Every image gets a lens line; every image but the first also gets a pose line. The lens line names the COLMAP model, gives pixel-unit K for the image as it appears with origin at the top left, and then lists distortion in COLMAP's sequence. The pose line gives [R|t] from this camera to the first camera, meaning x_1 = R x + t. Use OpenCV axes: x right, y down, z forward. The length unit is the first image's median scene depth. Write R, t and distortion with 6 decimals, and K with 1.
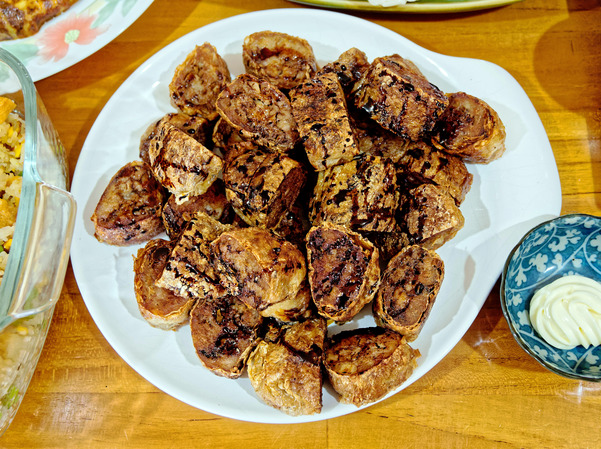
lens RADIAL K [[805.0, 0, 300.5], [0, 805.0, 224.2], [0, 0, 1]] dist [0.016738, 0.000000]
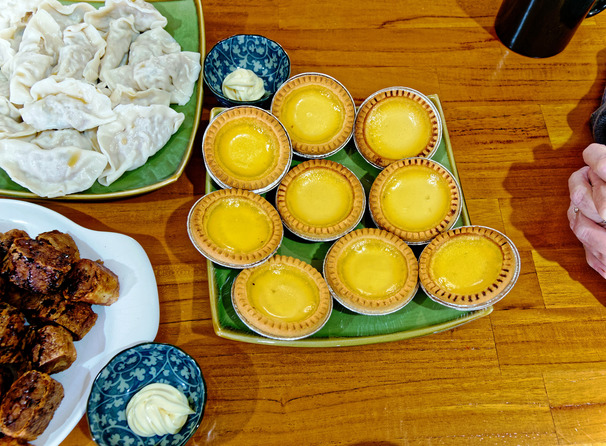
lens RADIAL K [[580.2, 0, 303.2], [0, 580.2, 223.6], [0, 0, 1]] dist [0.054591, 0.000000]
pose [[0.995319, -0.024817, 0.093401, 0.509043], [0.035208, 0.993162, -0.111306, -0.096167], [-0.090000, 0.114073, 0.989387, -0.105395]]
